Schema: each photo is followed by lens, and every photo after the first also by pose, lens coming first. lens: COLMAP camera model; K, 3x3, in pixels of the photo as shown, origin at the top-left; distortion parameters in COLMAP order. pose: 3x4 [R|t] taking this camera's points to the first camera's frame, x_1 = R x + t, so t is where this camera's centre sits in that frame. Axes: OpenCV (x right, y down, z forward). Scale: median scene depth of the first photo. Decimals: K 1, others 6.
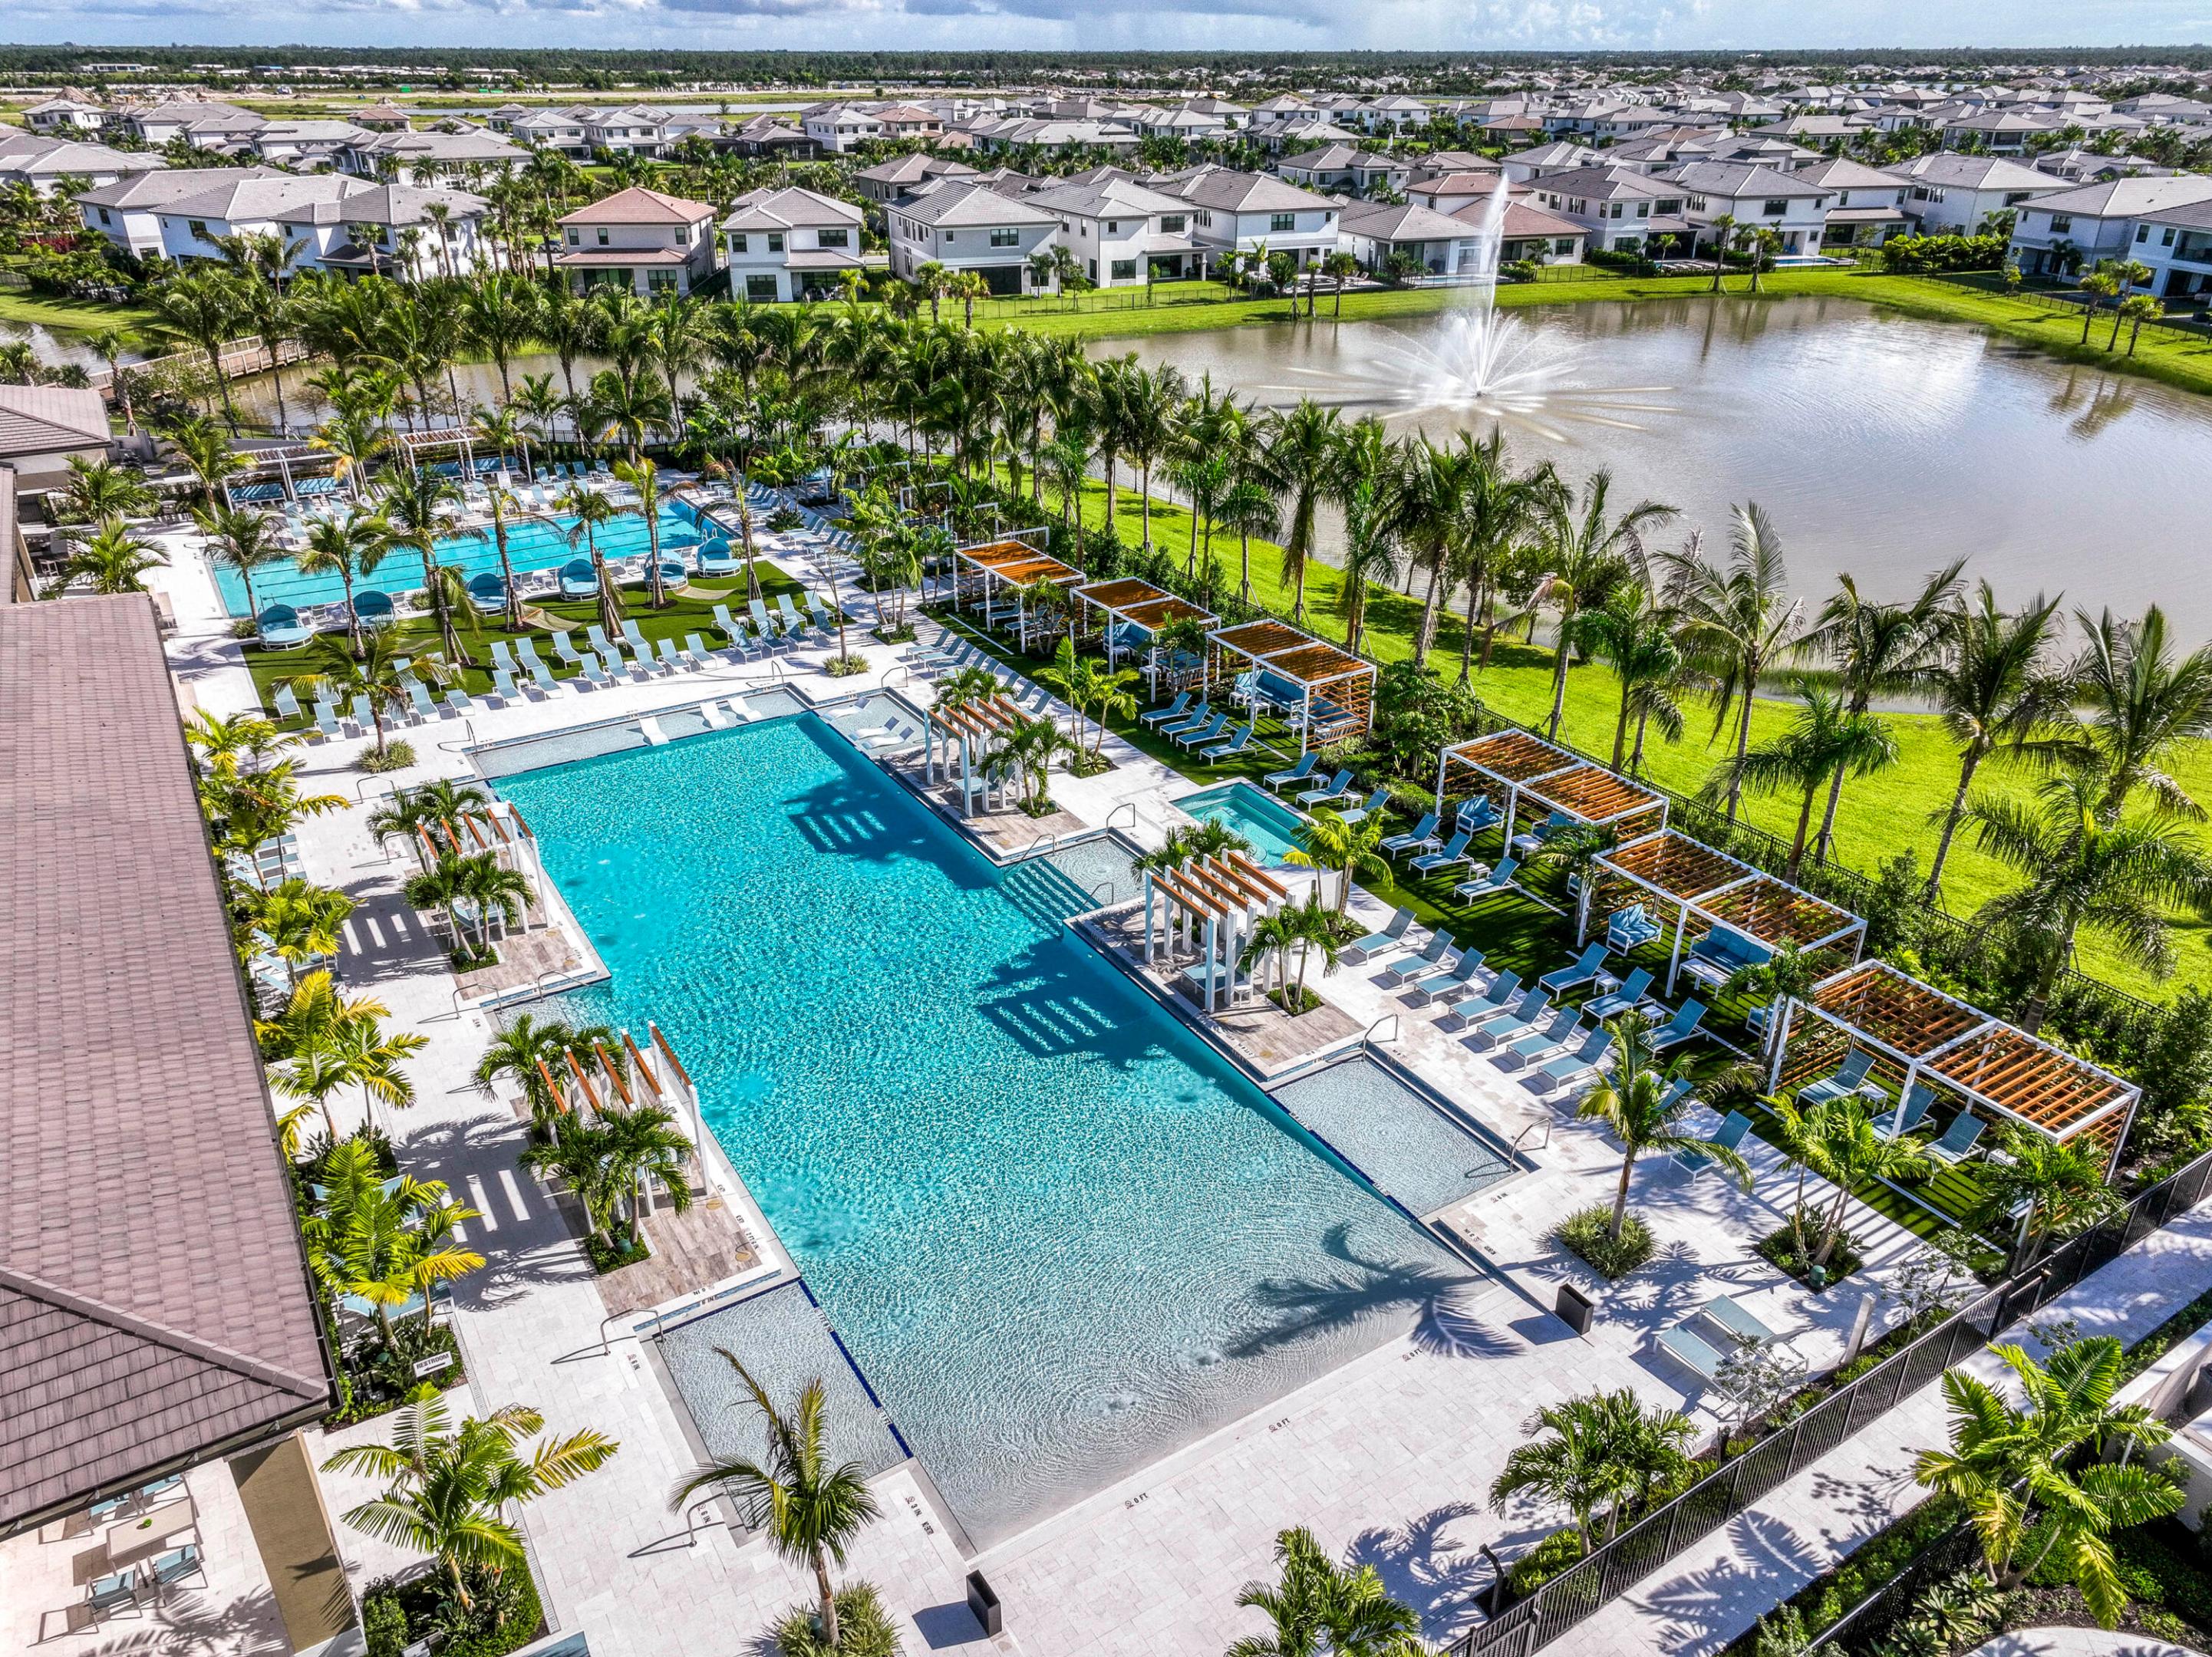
lens RADIAL K [[1564.7, 0, 1106.0], [0, 1564.7, 828.5], [0, 0, 1]] dist [-0.007274, 0.025832]
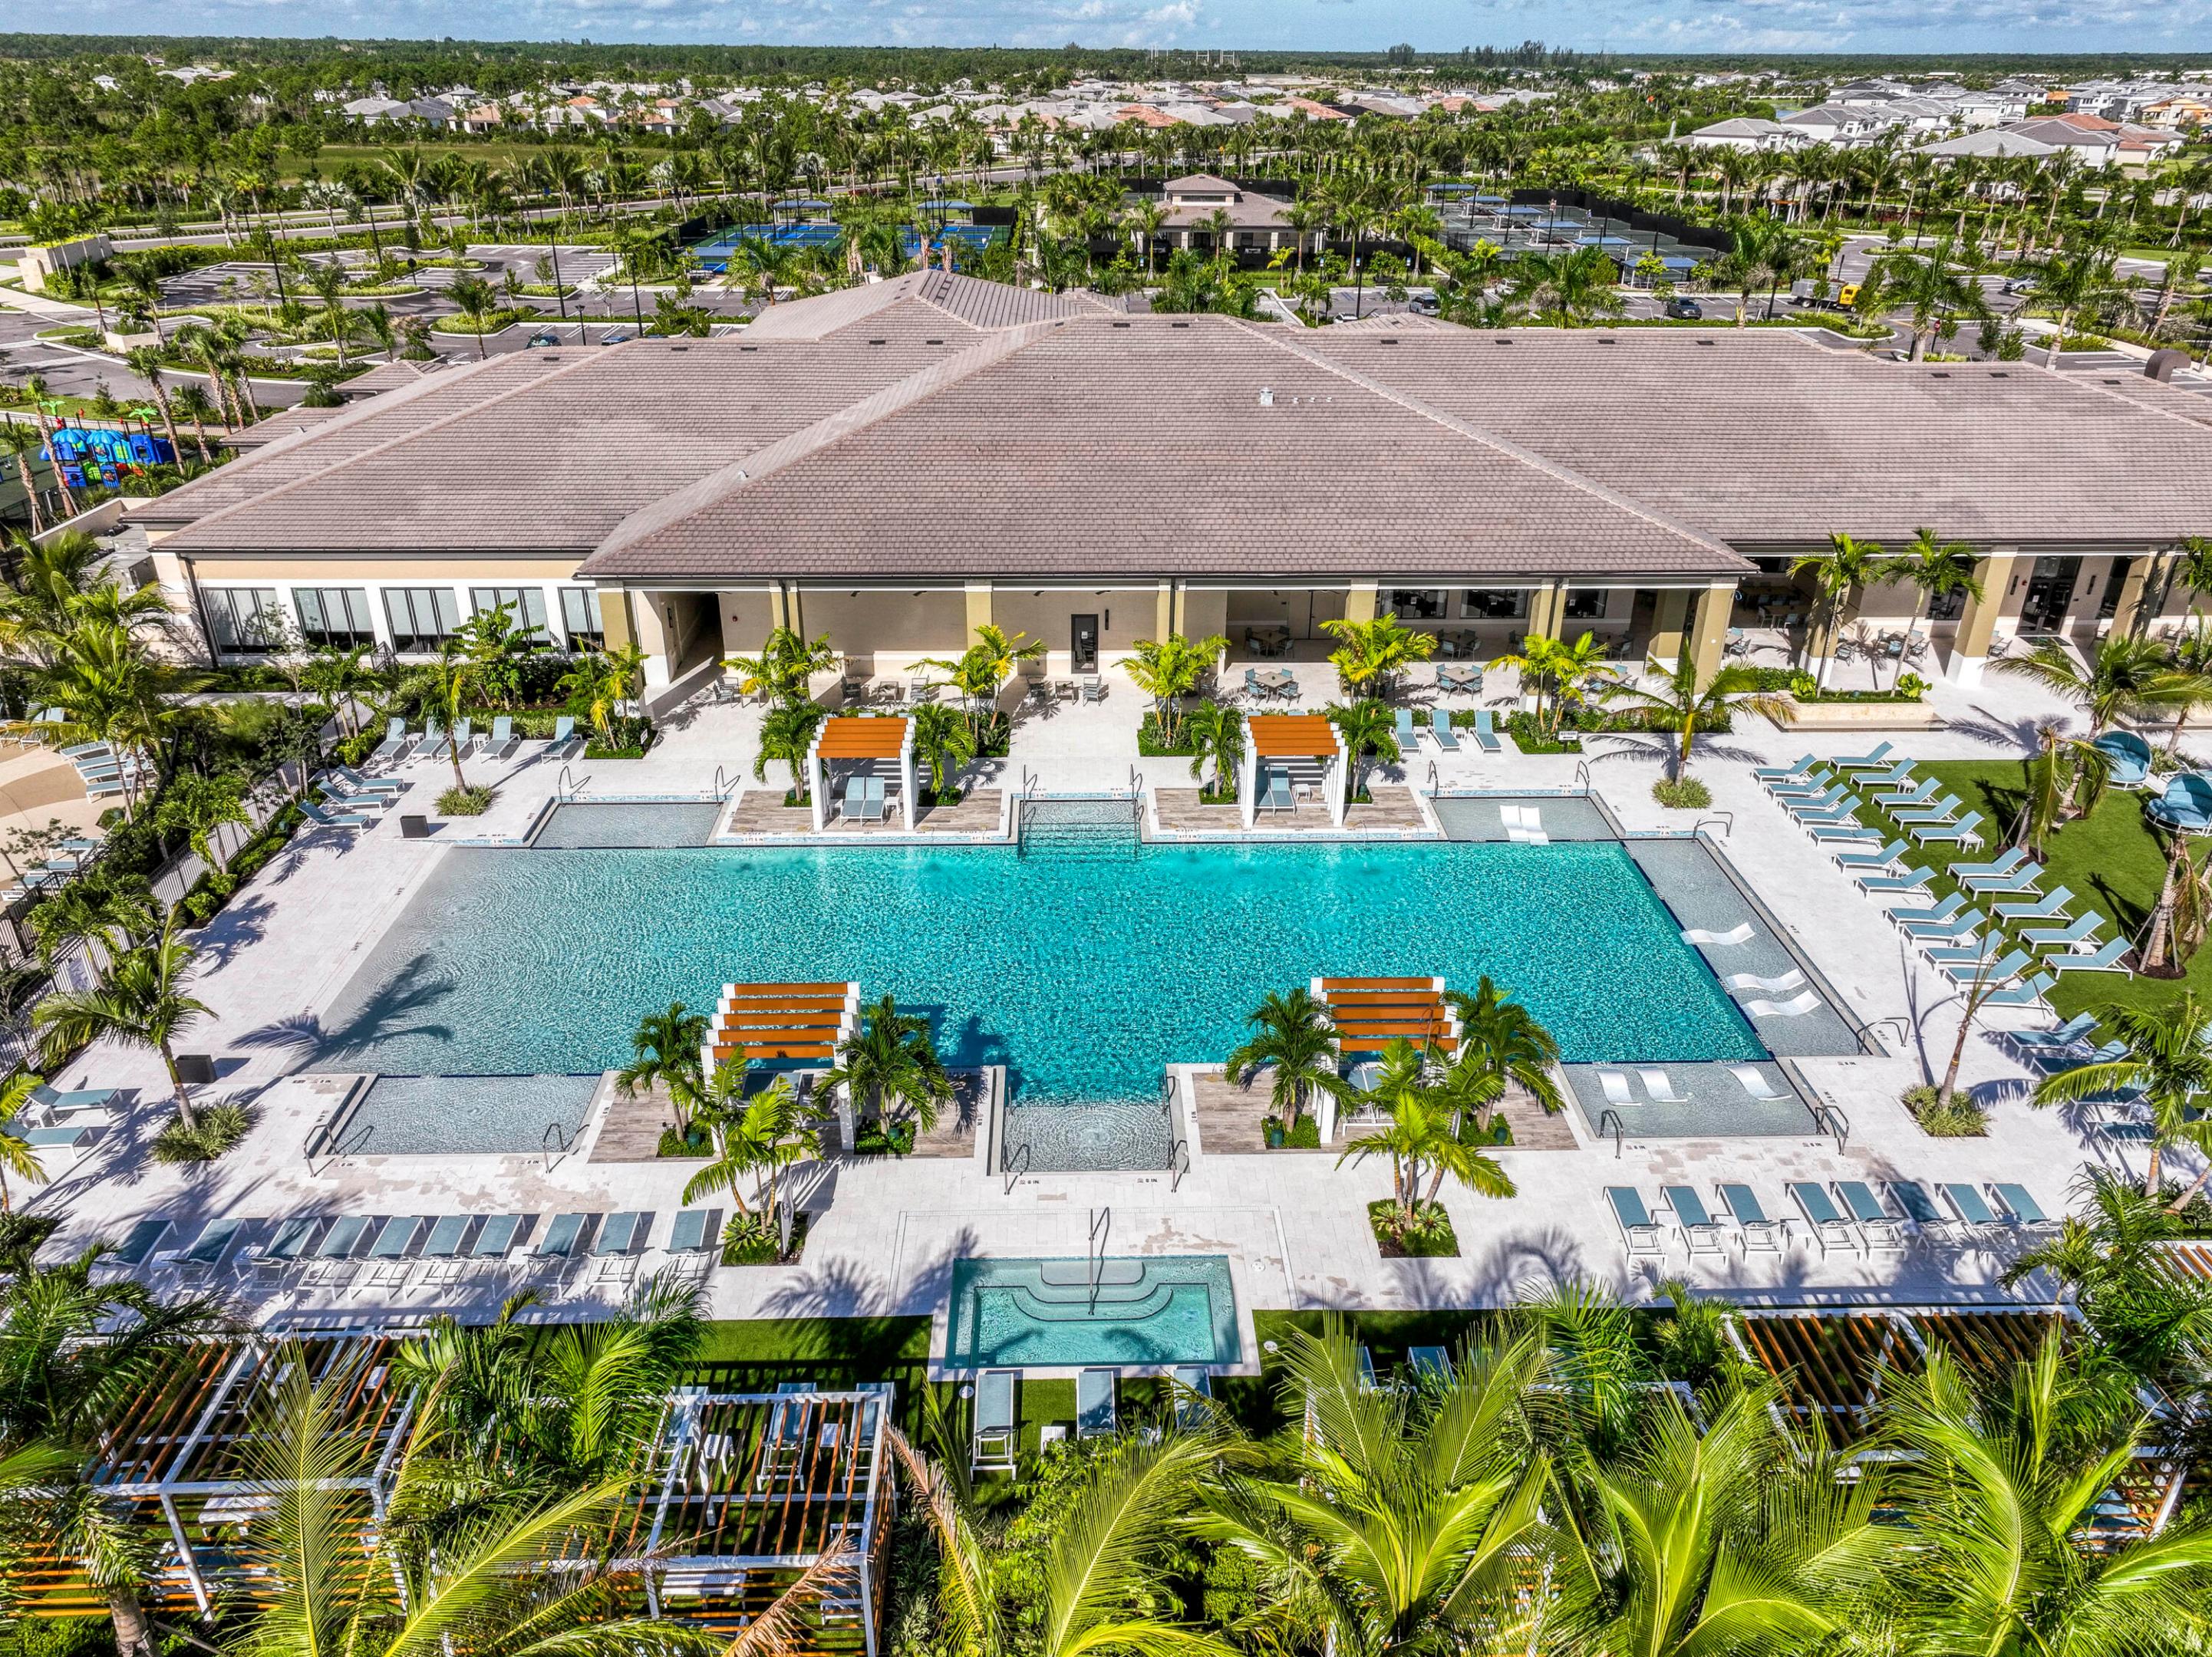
lens RADIAL K [[1520.9, 0, 1101.1], [0, 1520.9, 872.1], [0, 0, 1]] dist [0.013316, 0.003883]
pose [[-0.508014, 0.409726, -0.757658, 0.259760], [-0.388570, 0.676015, 0.626113, -0.270637], [0.768723, 0.612477, -0.184218, 0.556054]]
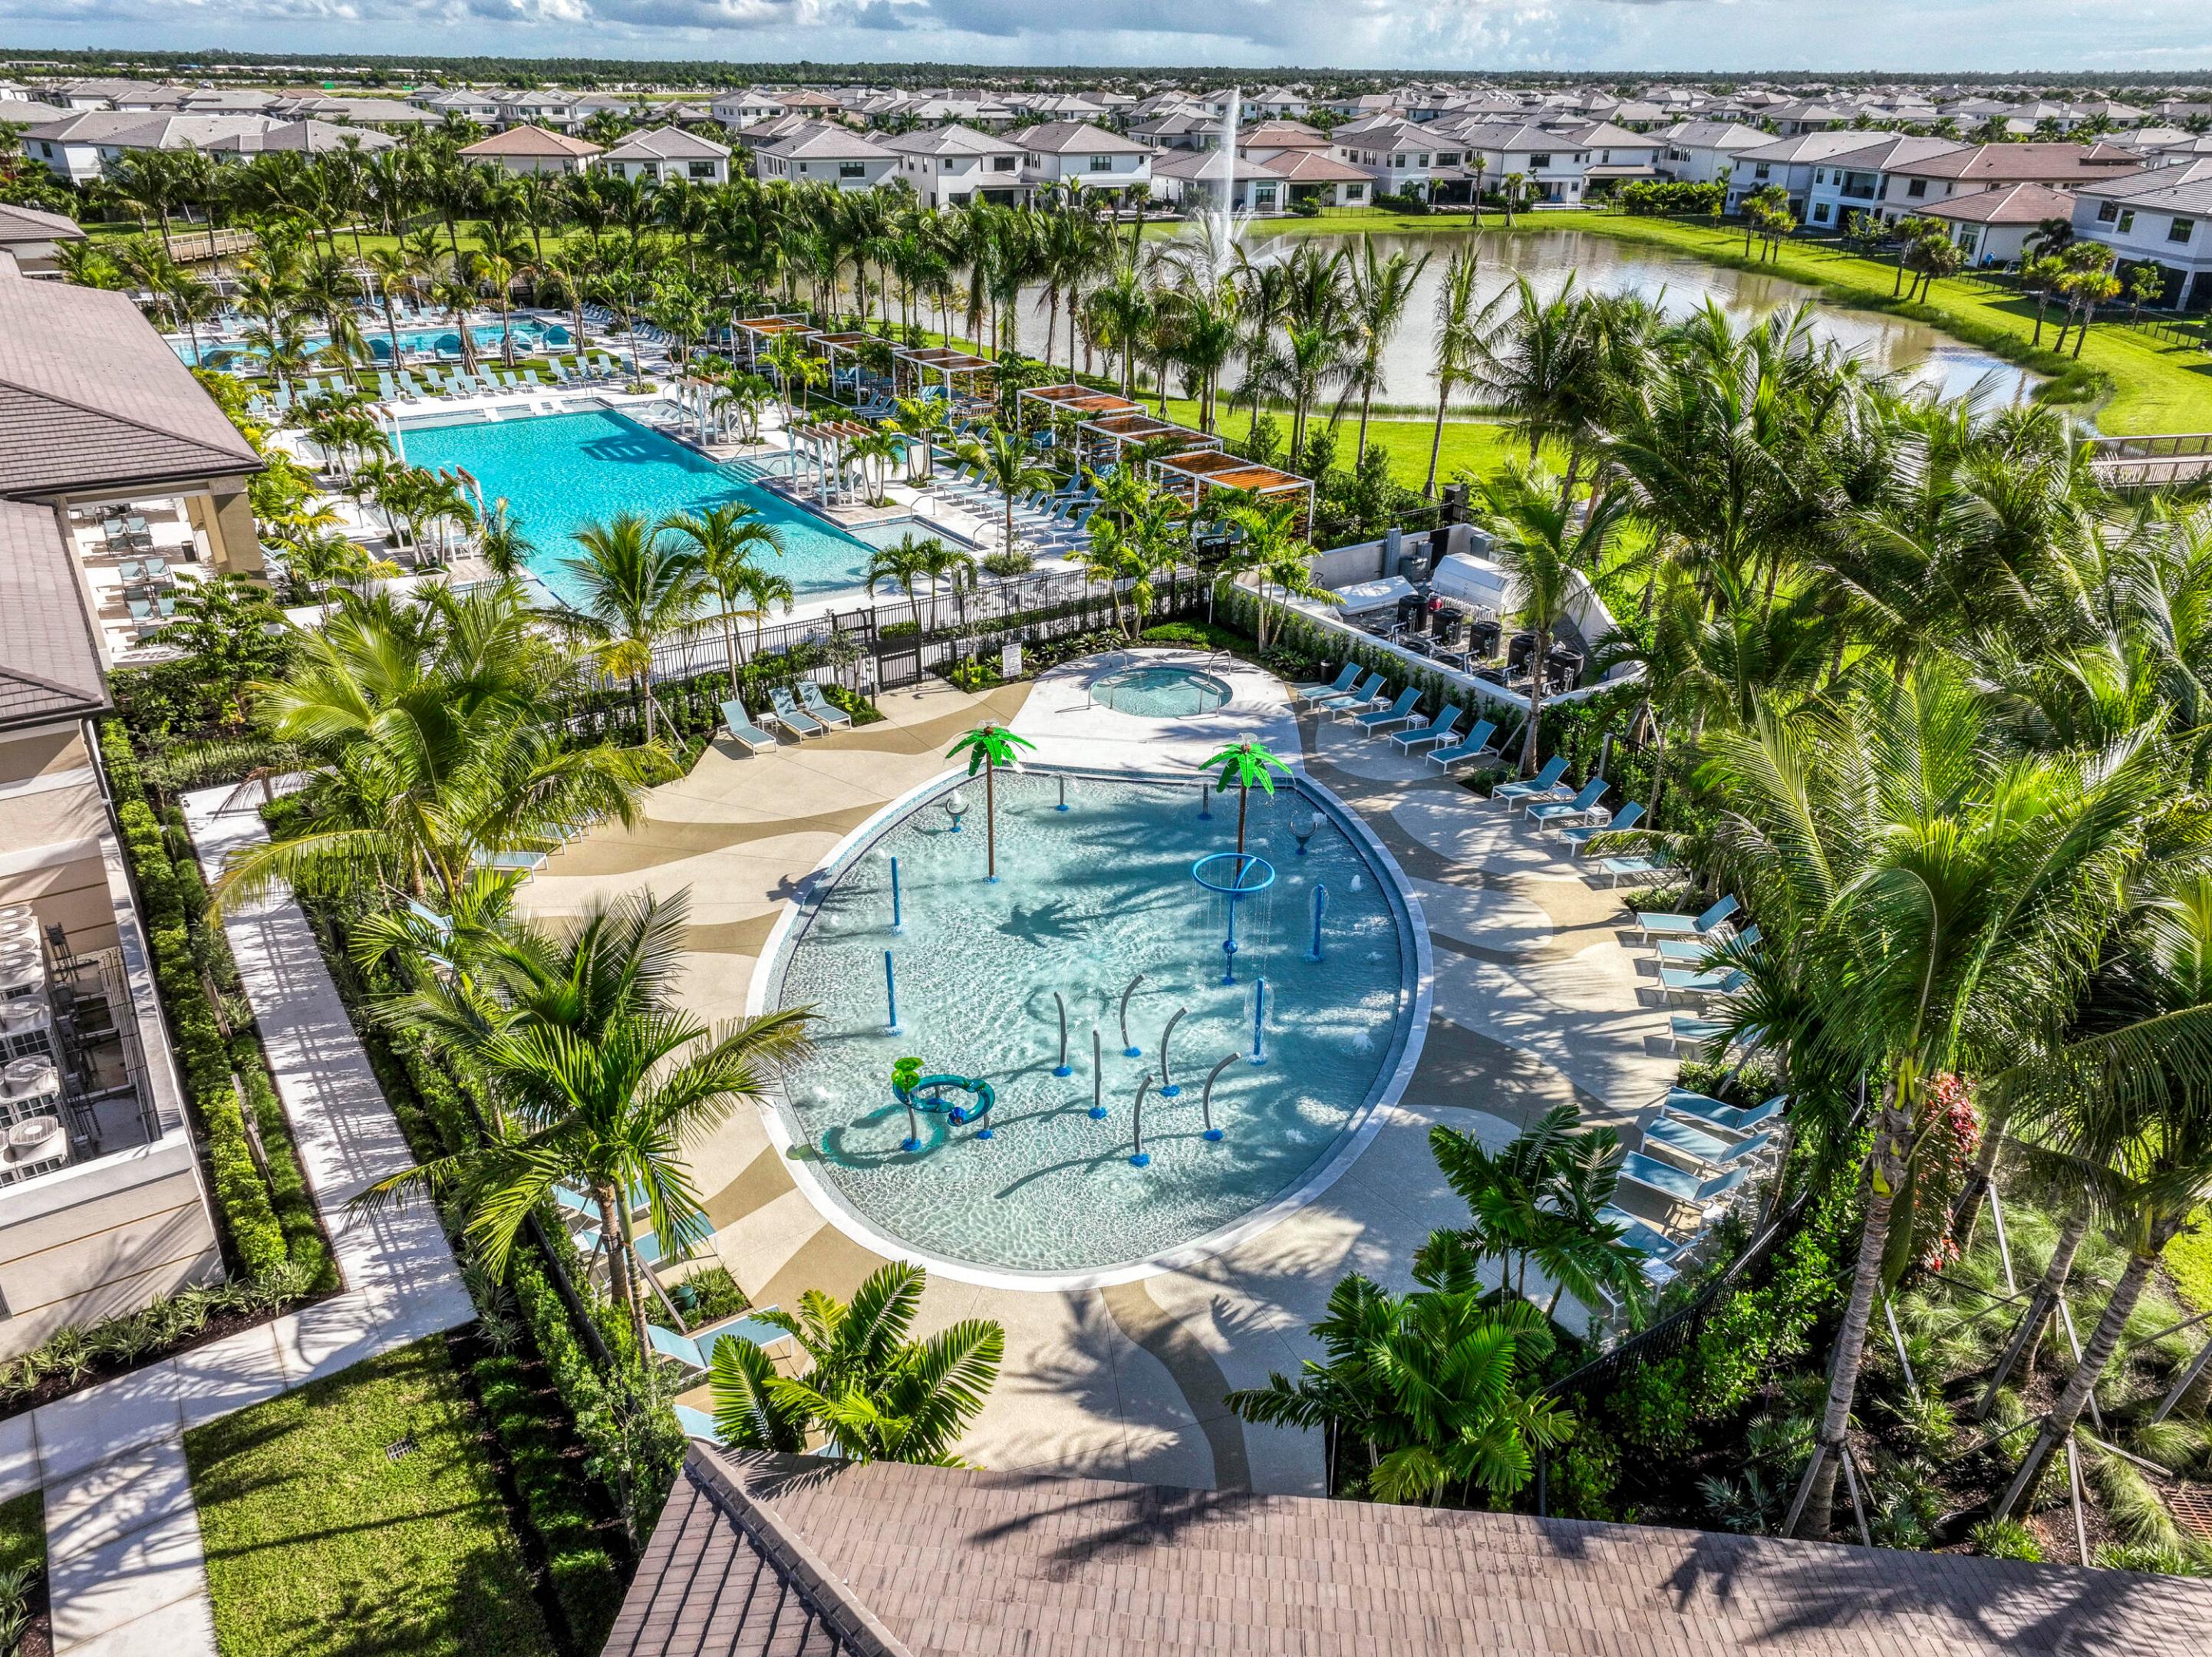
lens RADIAL K [[1564.7, 0, 1106.0], [0, 1564.7, 828.5], [0, 0, 1]] dist [-0.007274, 0.025832]
pose [[0.999269, -0.008148, 0.037345, 0.130081], [0.008468, 0.999929, -0.008427, 0.206027], [-0.037273, 0.008737, 0.999267, -0.267730]]
